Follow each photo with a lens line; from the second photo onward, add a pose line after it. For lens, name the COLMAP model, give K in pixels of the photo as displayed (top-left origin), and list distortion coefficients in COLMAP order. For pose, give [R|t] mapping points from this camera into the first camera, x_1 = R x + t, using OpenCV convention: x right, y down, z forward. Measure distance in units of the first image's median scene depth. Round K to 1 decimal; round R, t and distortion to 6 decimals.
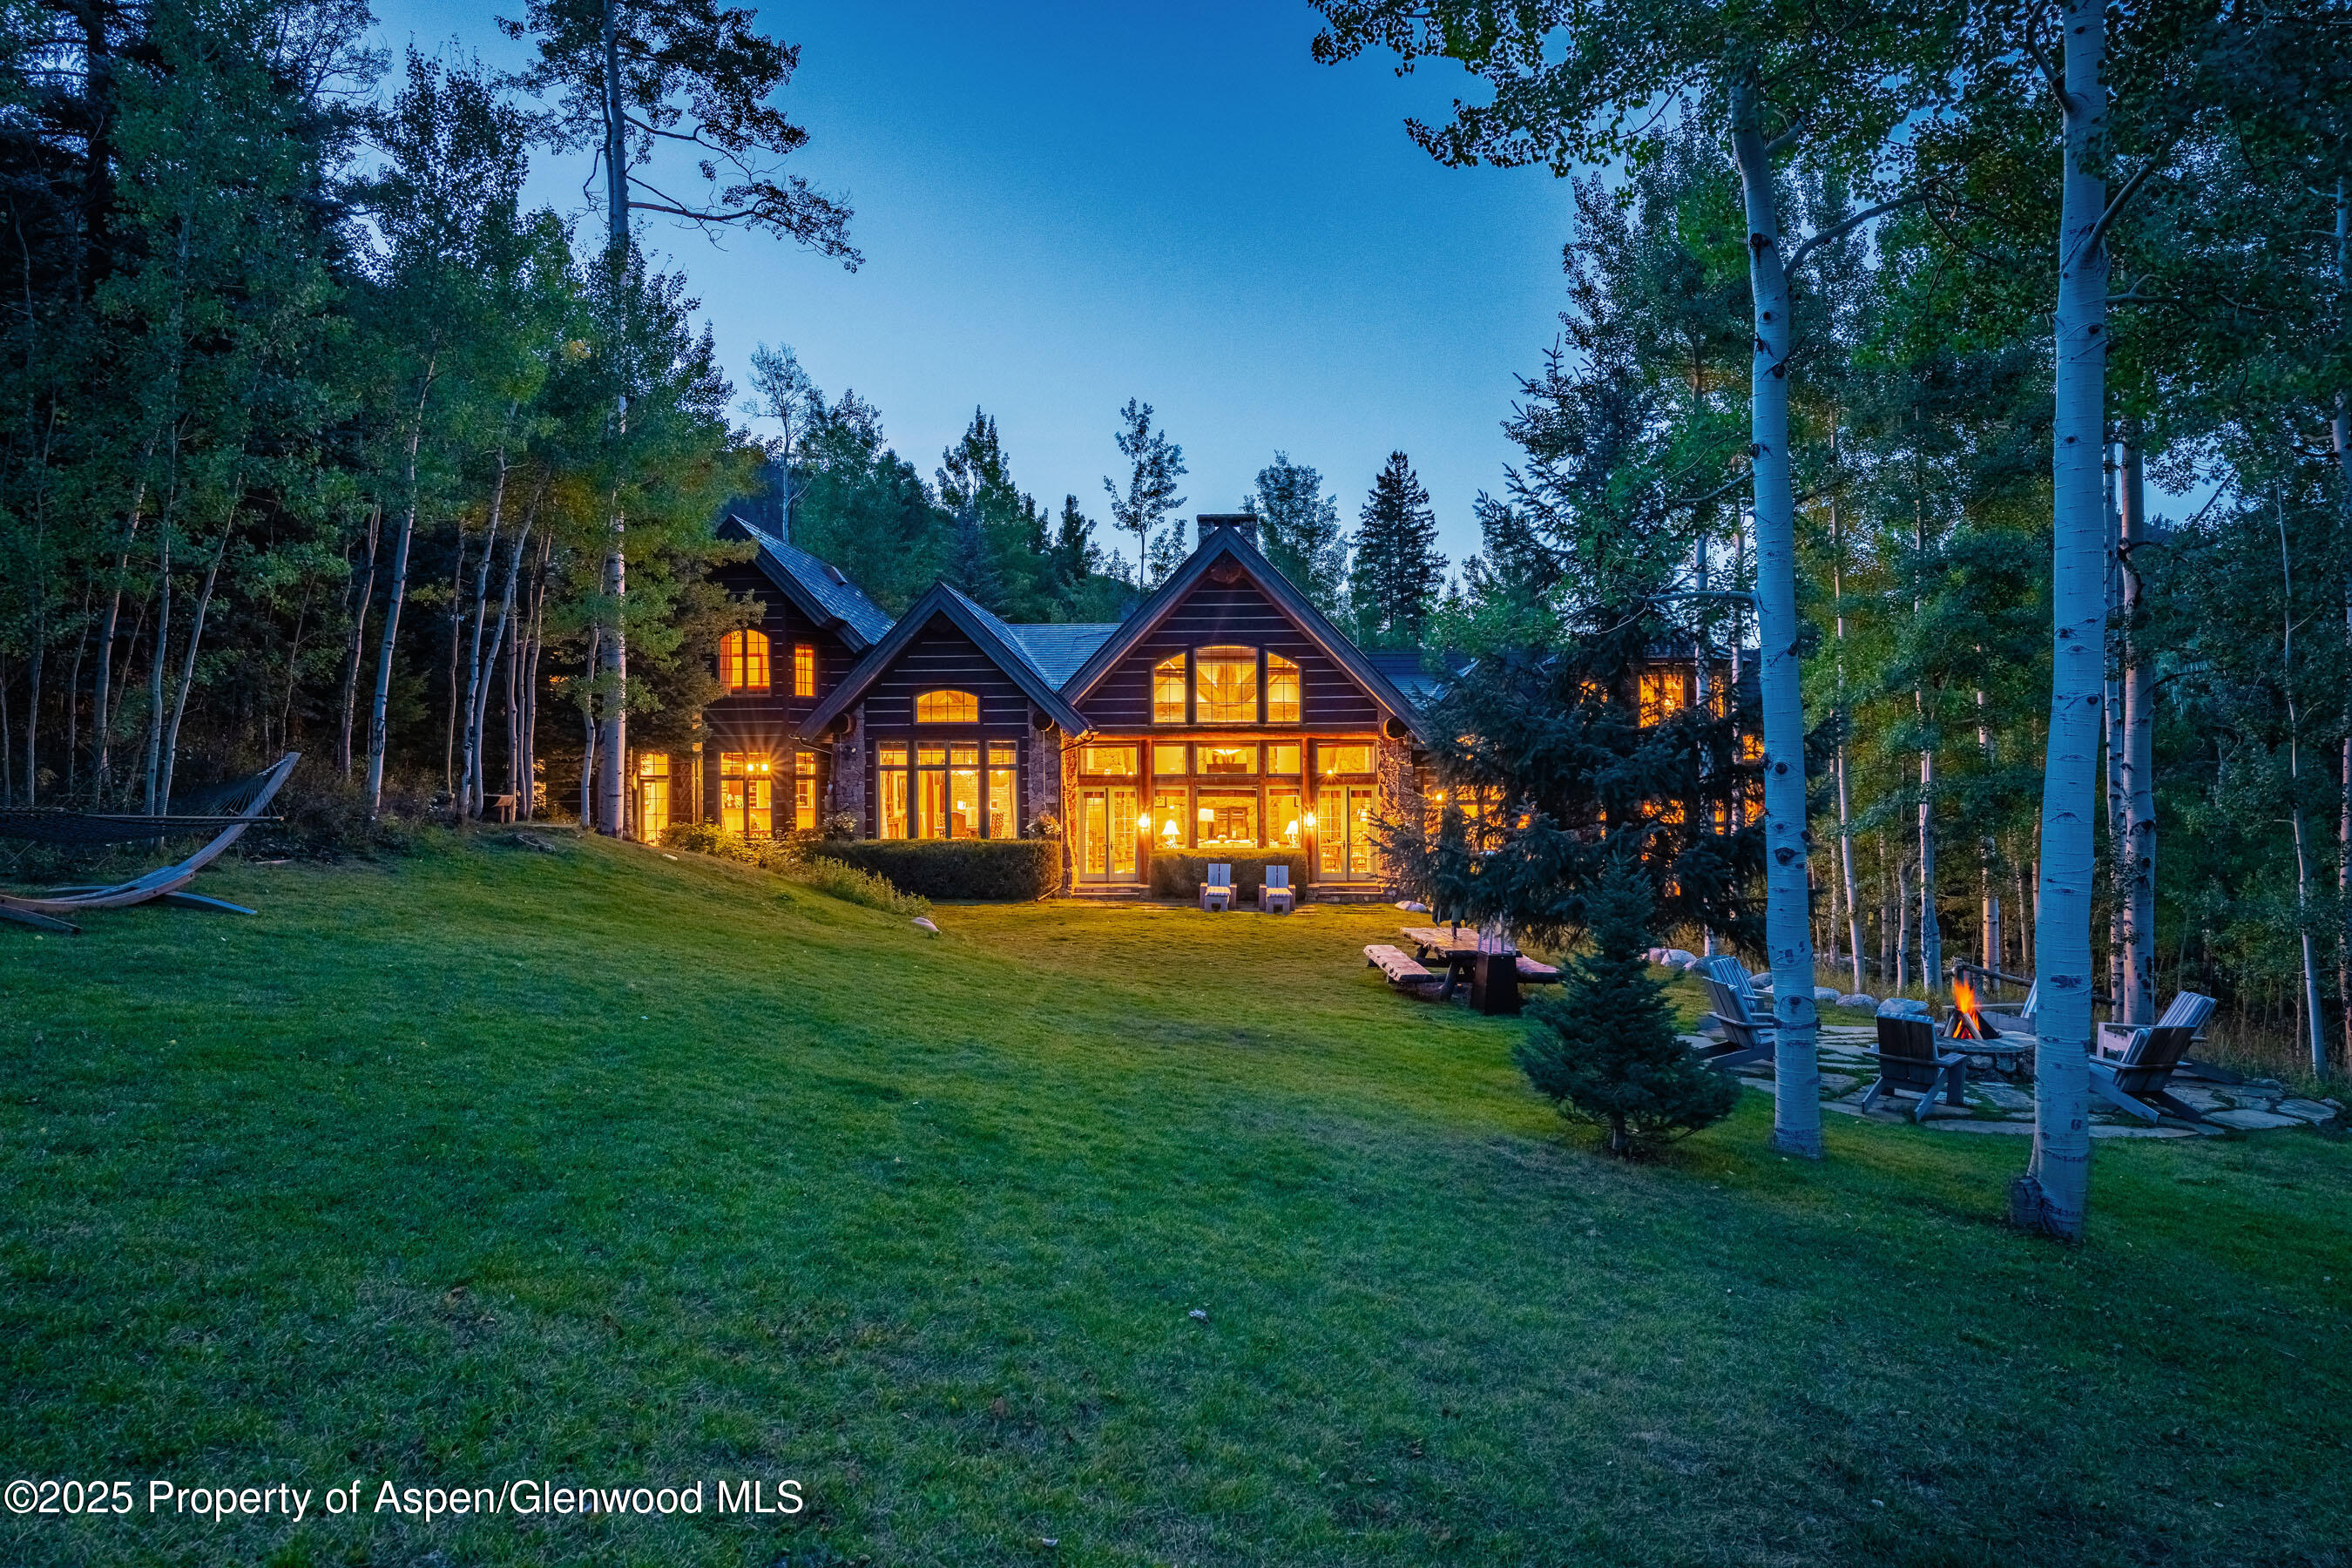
lens RADIAL K [[1549.4, 0, 1159.1], [0, 1549.4, 783.5], [0, 0, 1]] dist [-0.002249, -0.000120]
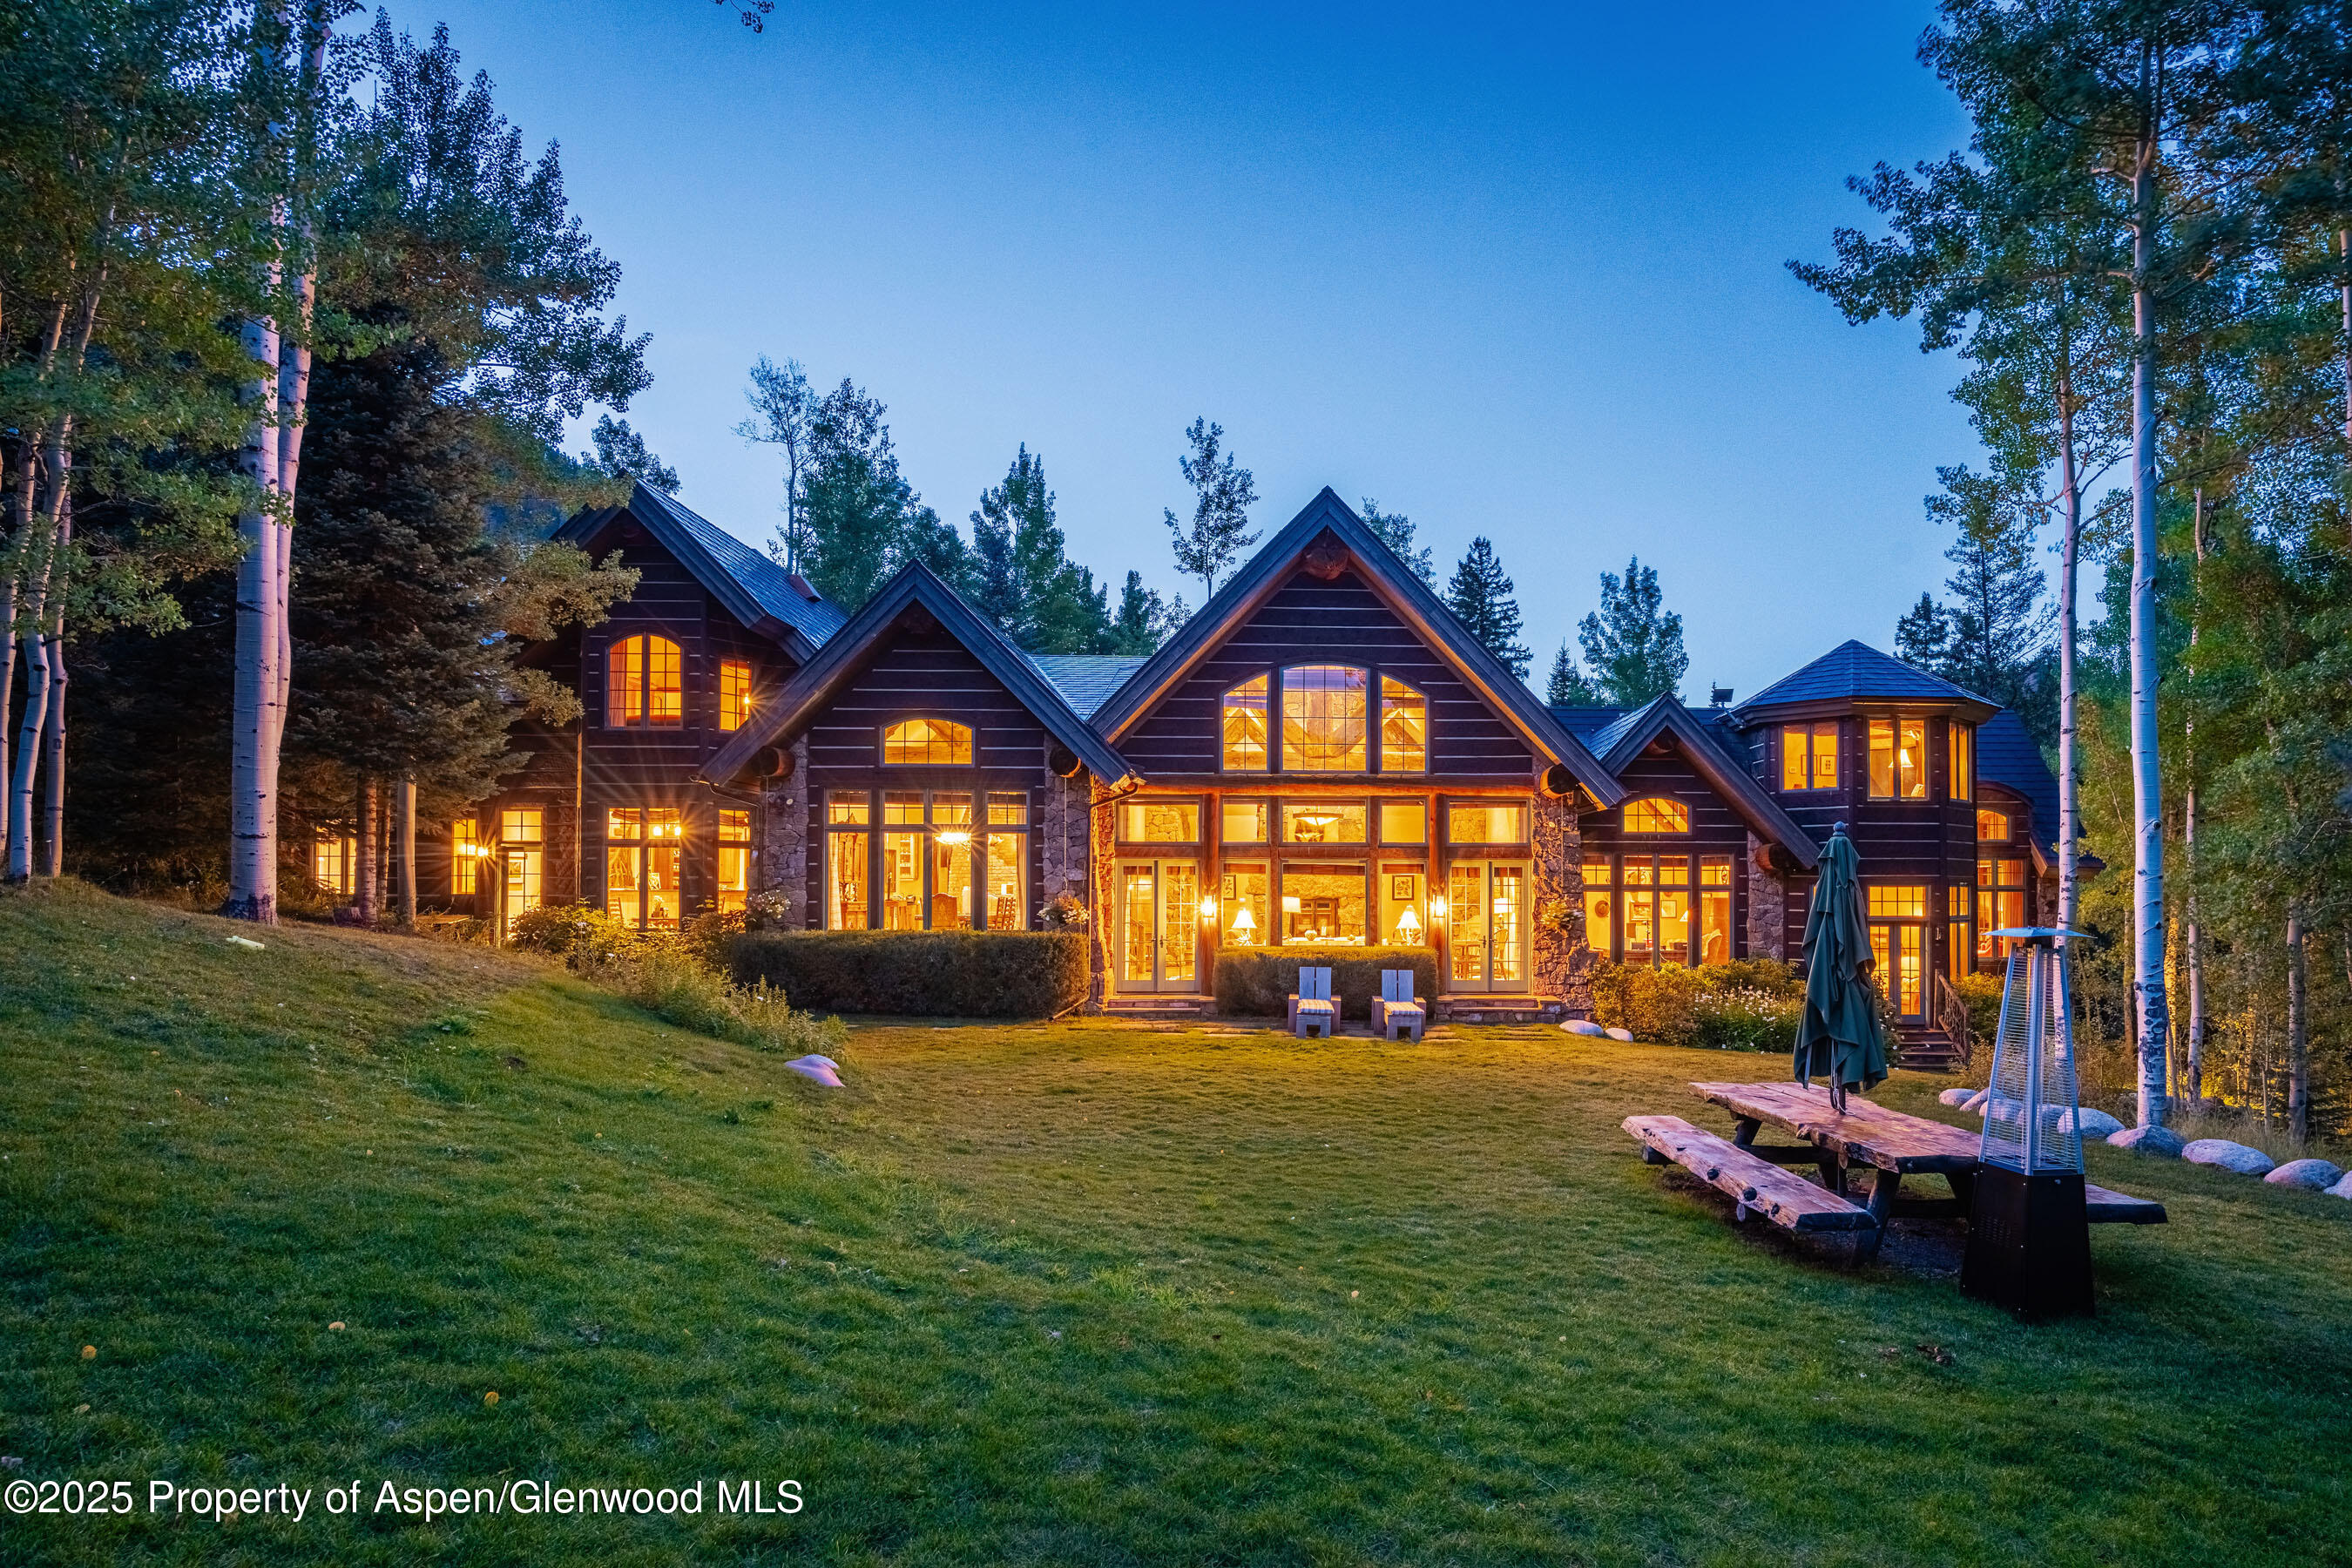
lens RADIAL K [[1390.4, 0, 1325.2], [0, 1390.4, 871.1], [0, 0, 1]] dist [-0.005633, -0.000744]
pose [[0.997252, 0.008991, 0.073535, -0.003106], [-0.007379, 0.999727, -0.022167, 0.021383], [-0.073714, 0.021564, 0.997046, 0.356402]]
